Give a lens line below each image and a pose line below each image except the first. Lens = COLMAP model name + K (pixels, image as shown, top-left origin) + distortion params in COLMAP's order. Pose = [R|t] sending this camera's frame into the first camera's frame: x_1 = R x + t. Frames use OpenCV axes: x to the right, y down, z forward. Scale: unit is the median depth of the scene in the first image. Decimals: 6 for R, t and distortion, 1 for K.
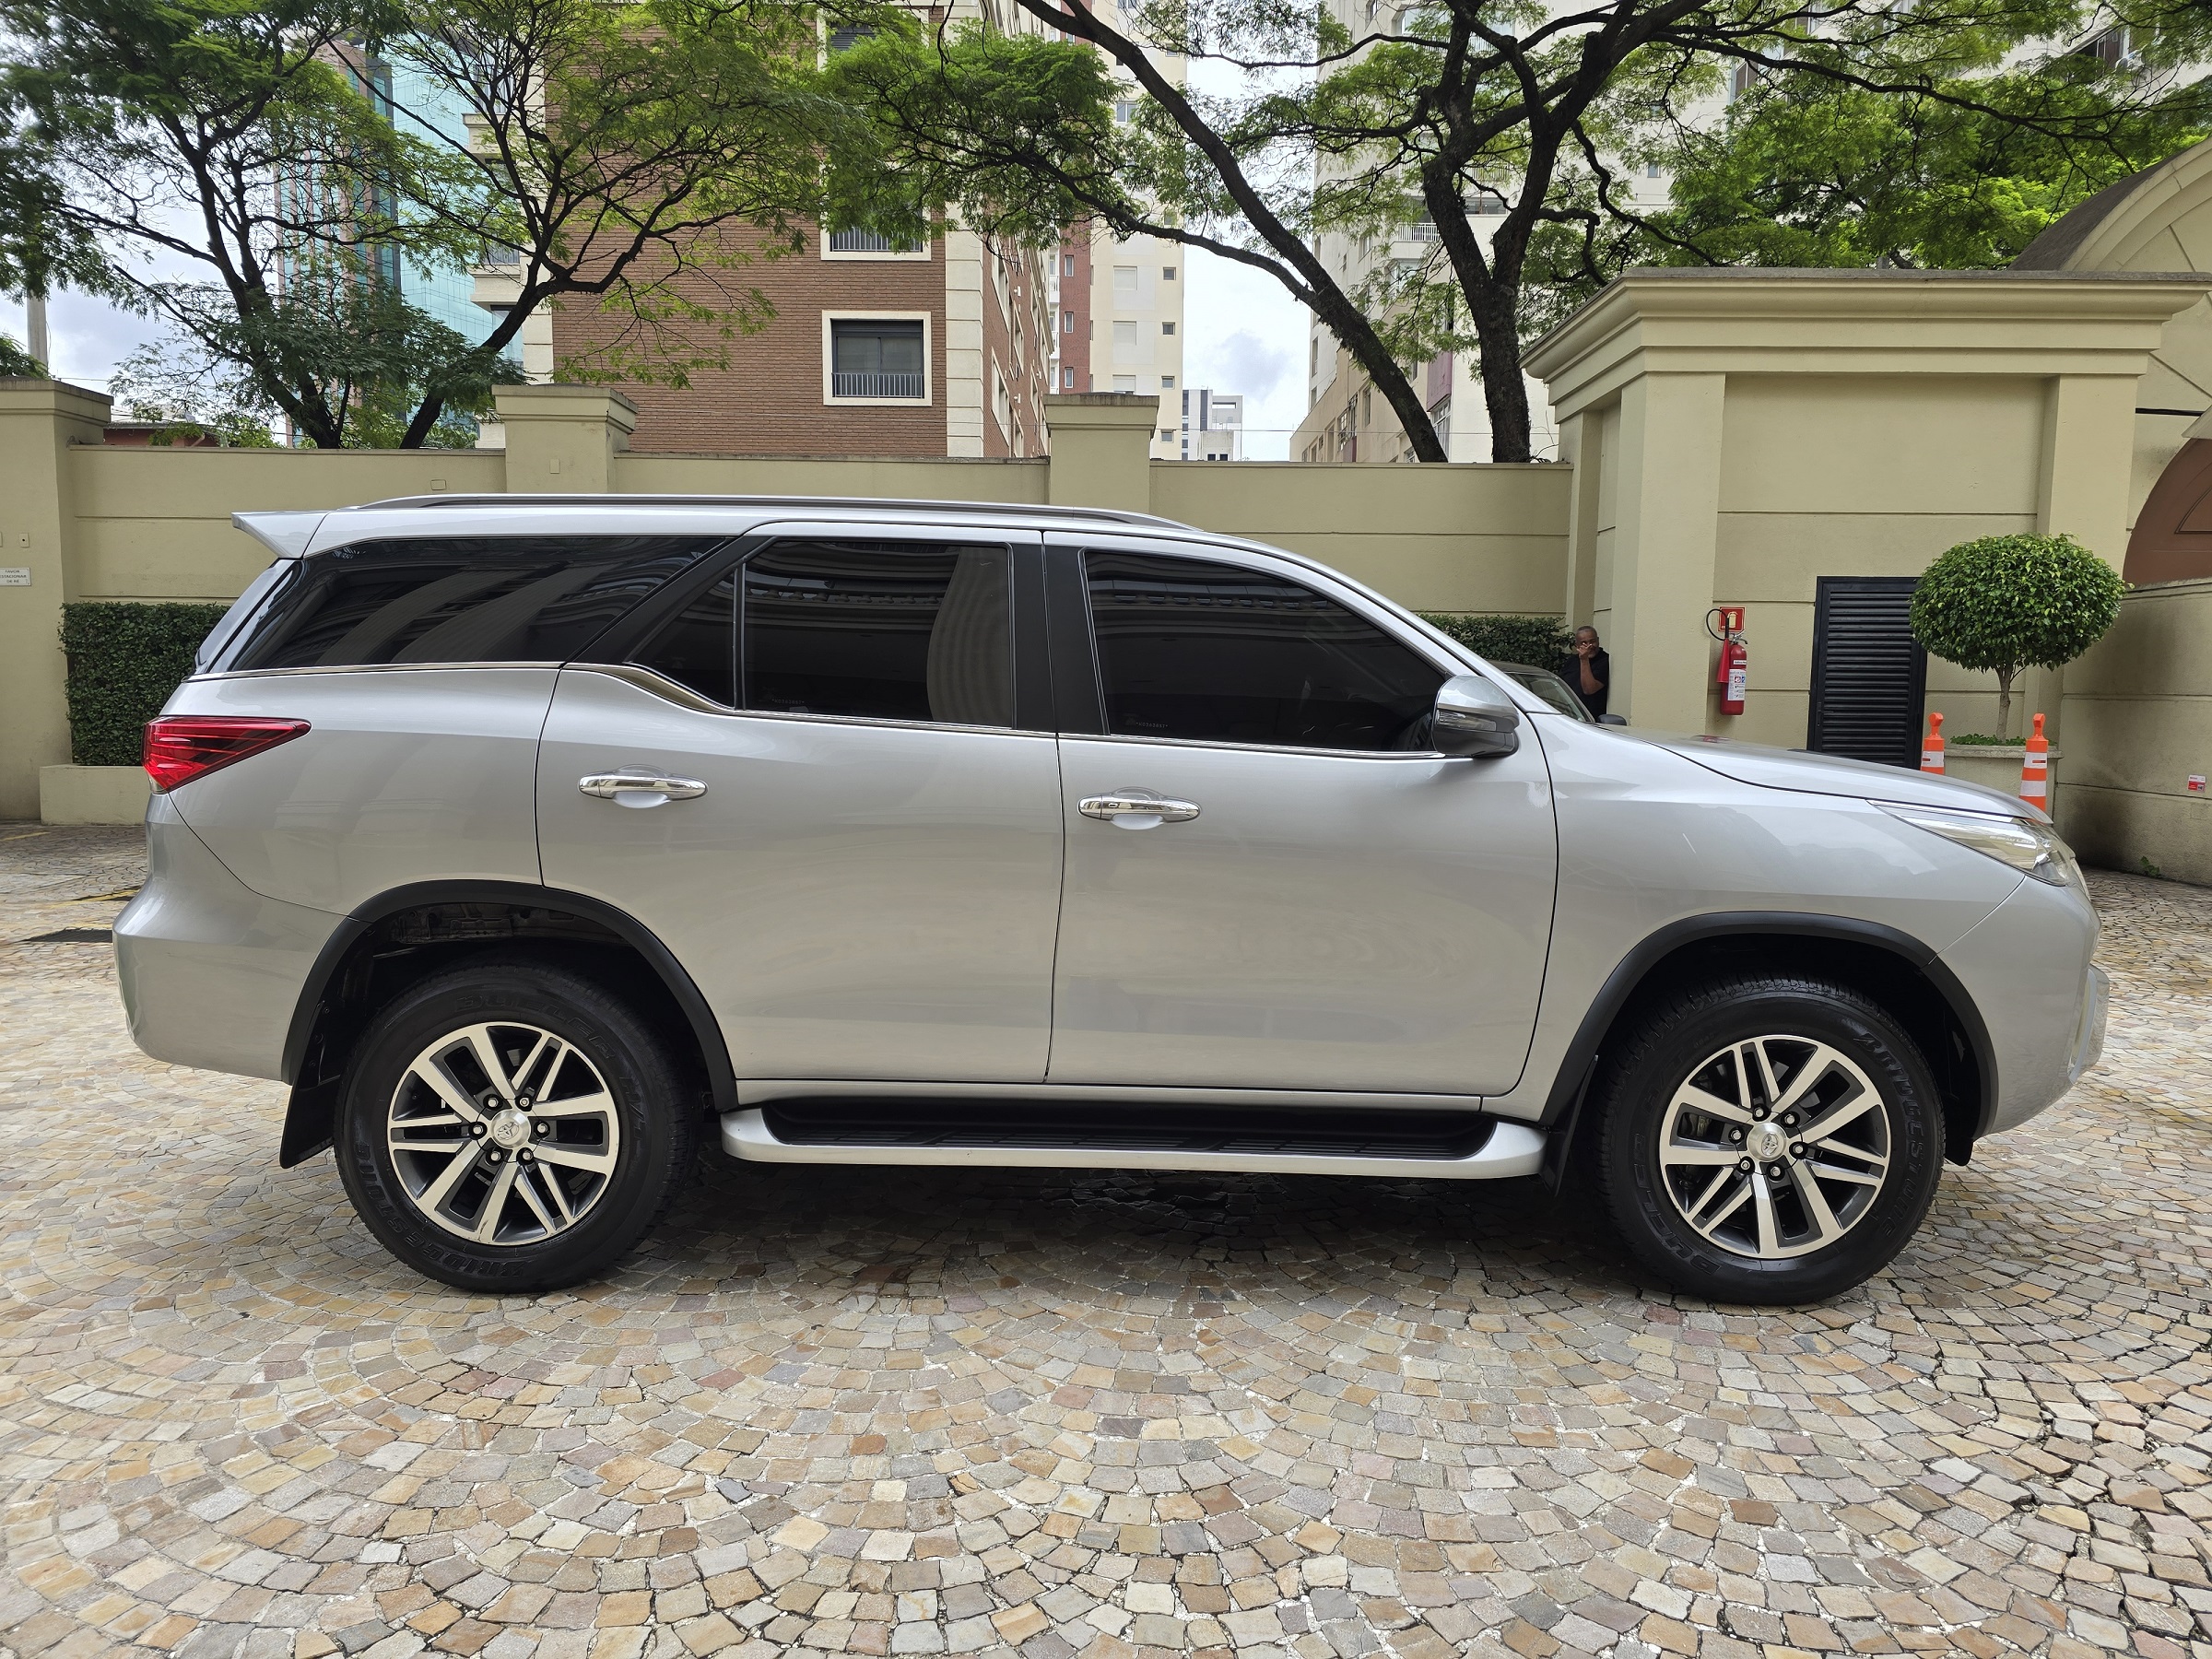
lens RADIAL K [[1519.3, 0, 1108.9], [0, 1519.3, 831.9], [0, 0, 1]] dist [0.033780, -0.006160]
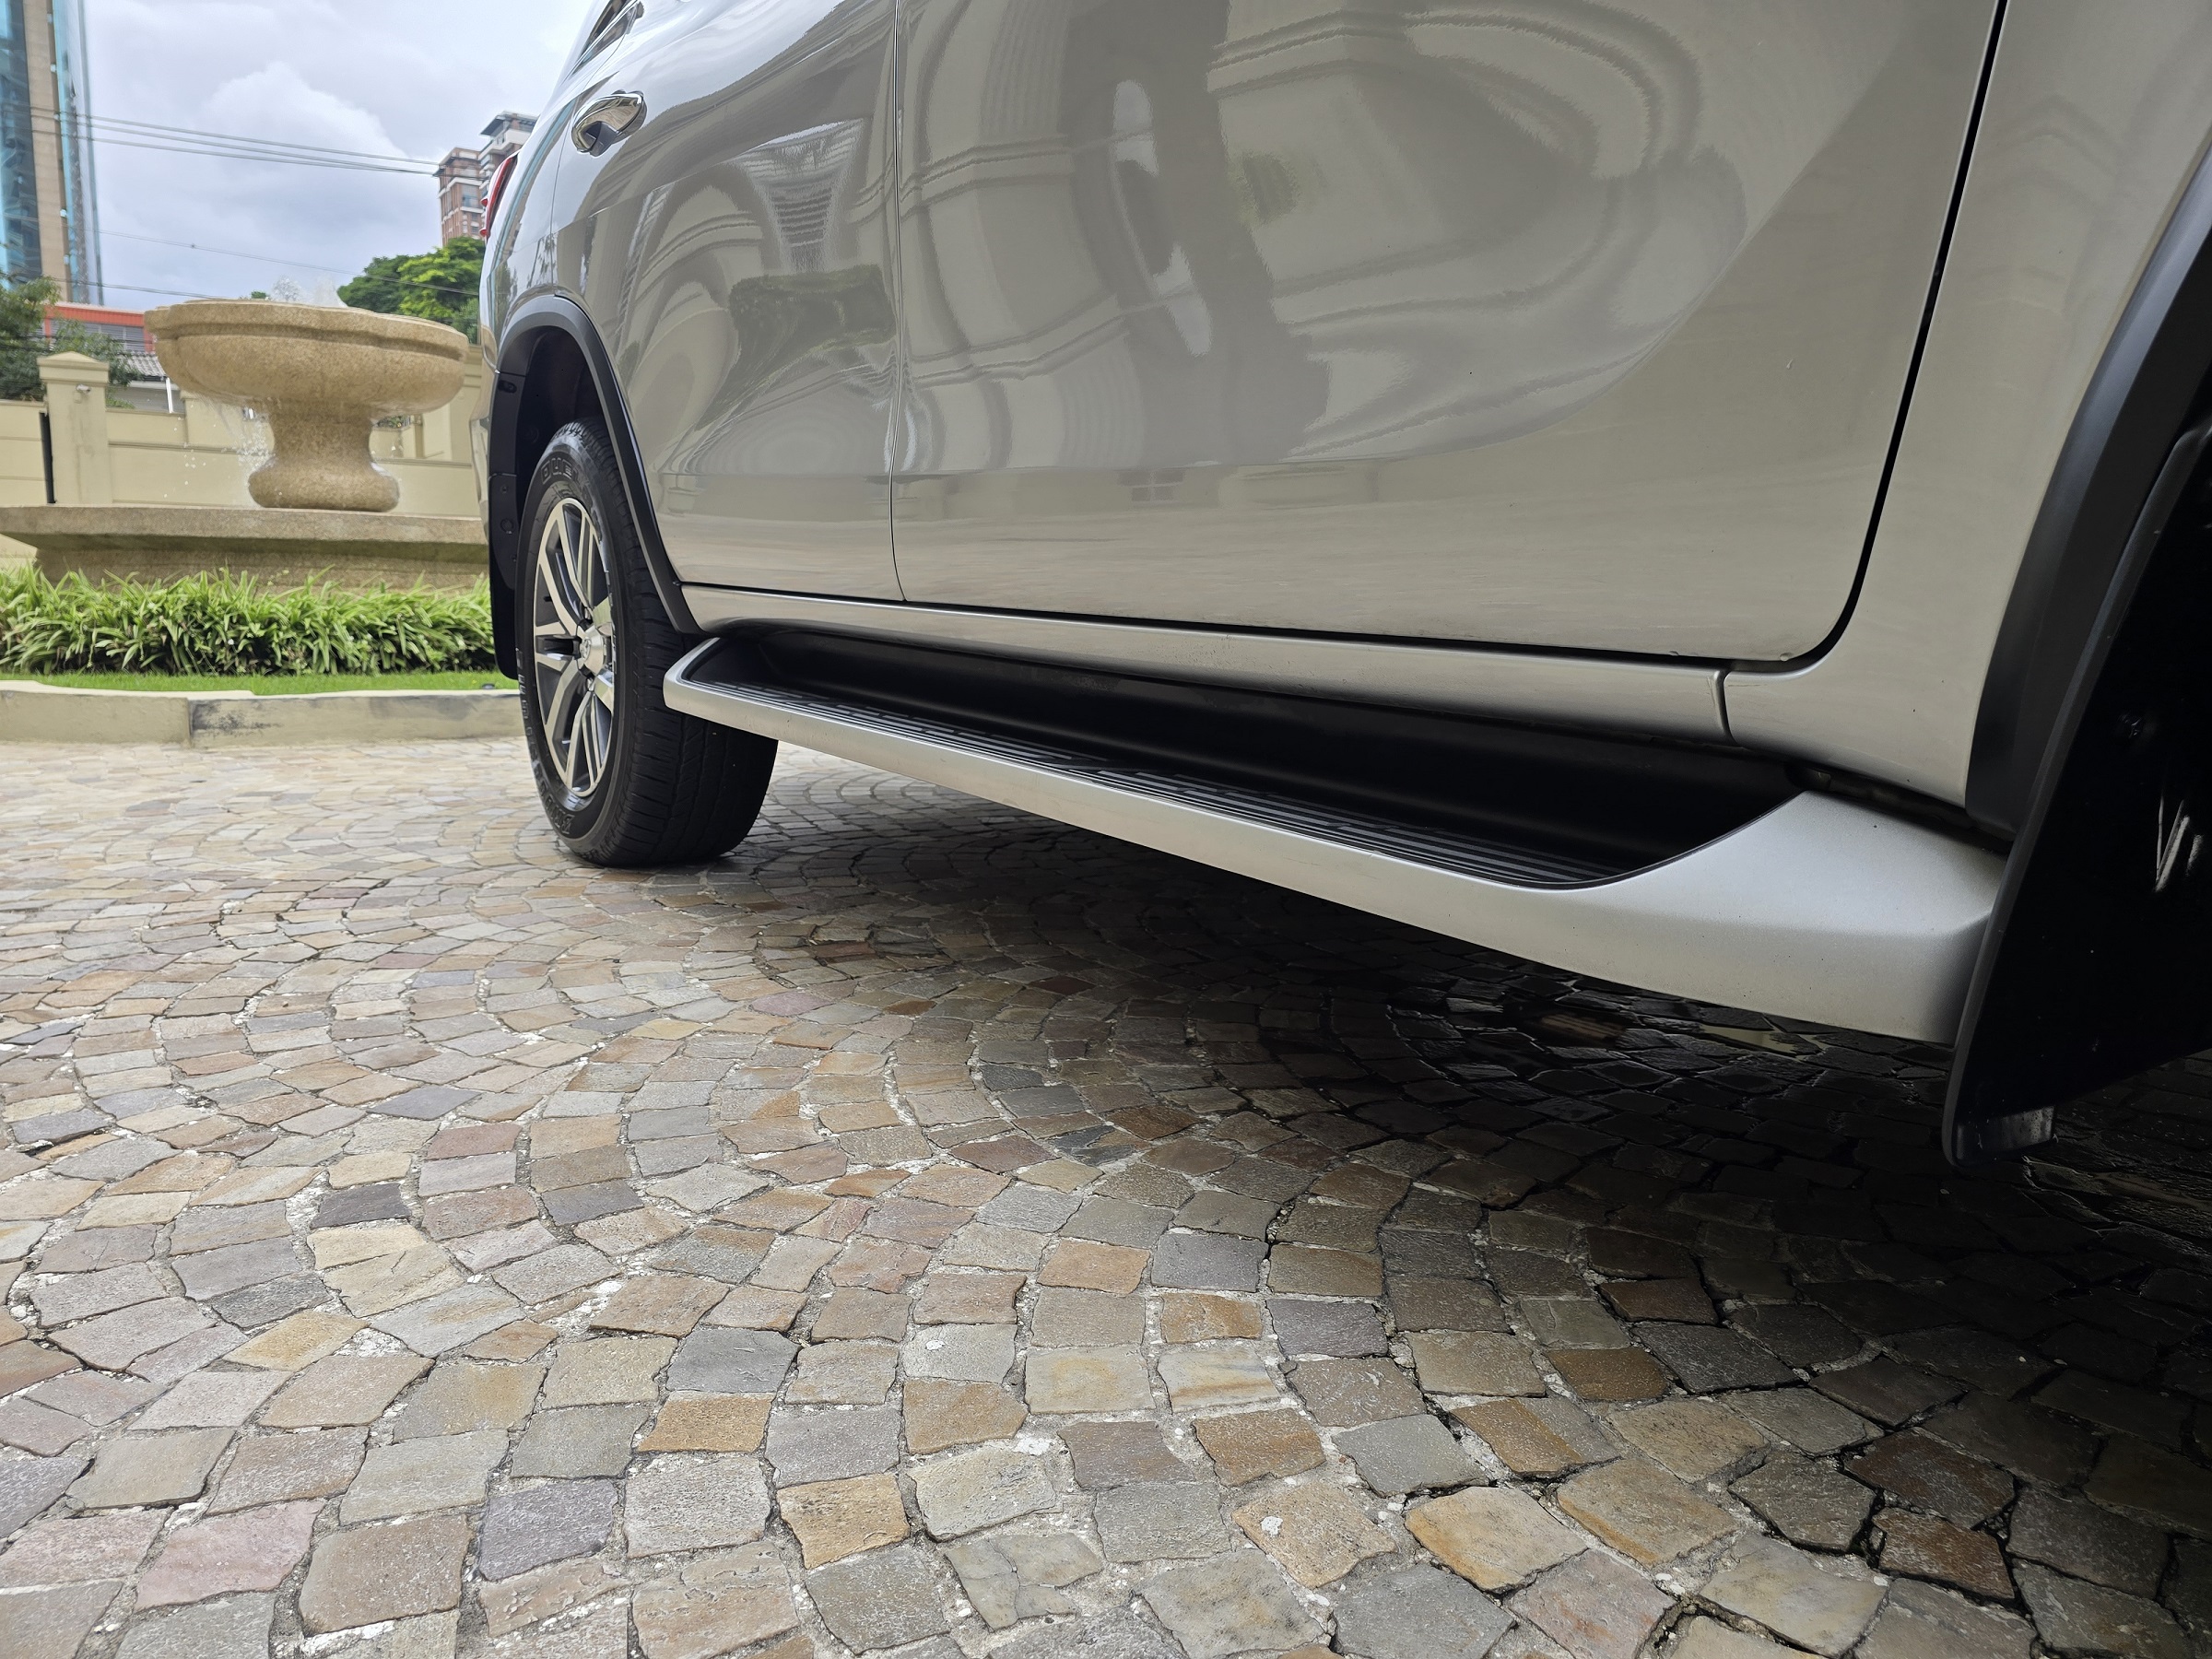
lens RADIAL K [[1519.3, 0, 1106.4], [0, 1519.3, 819.8], [0, 0, 1]] dist [0.033780, -0.006160]
pose [[0.541175, 0.125618, -0.831474, 0.425848], [-0.110839, 0.990808, 0.077549, 0.202363], [0.833573, 0.050192, 0.550124, 0.840901]]
